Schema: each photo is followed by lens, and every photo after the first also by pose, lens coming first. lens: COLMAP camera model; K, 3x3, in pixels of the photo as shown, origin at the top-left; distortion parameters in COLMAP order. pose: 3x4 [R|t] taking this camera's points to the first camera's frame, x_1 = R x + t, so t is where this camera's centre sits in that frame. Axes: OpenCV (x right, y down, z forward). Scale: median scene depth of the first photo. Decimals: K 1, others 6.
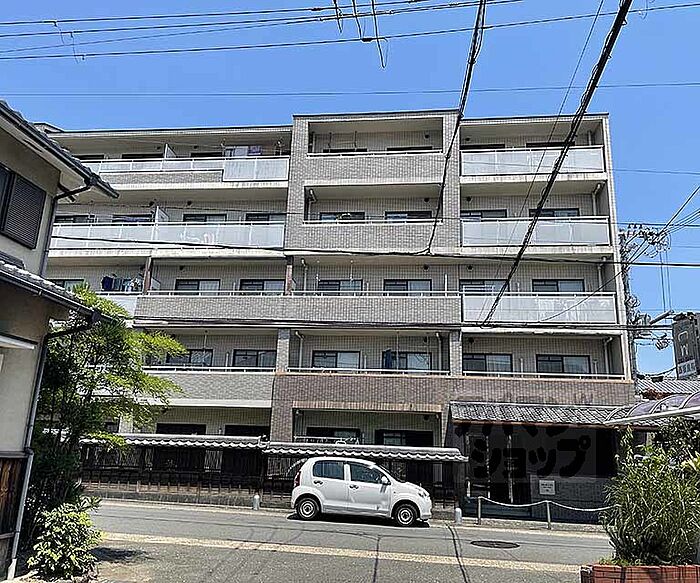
lens RADIAL K [[573.9, 0, 350.0], [0, 573.9, 291.5], [0, 0, 1]] dist [0.131757, 0.001254]
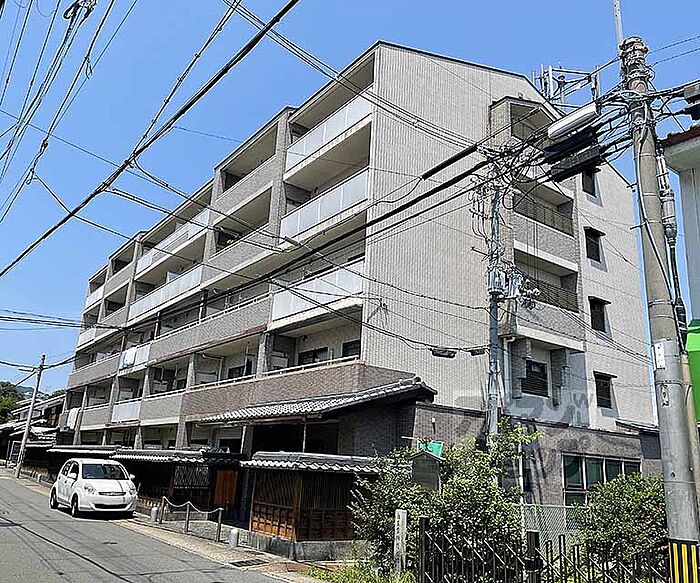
lens RADIAL K [[573.9, 0, 350.0], [0, 573.9, 291.5], [0, 0, 1]] dist [0.131757, 0.001254]
pose [[0.694141, -0.216777, -0.686422, 0.898935], [0.173516, 0.975848, -0.132713, 0.146202], [0.698613, -0.026983, 0.714991, 0.369641]]
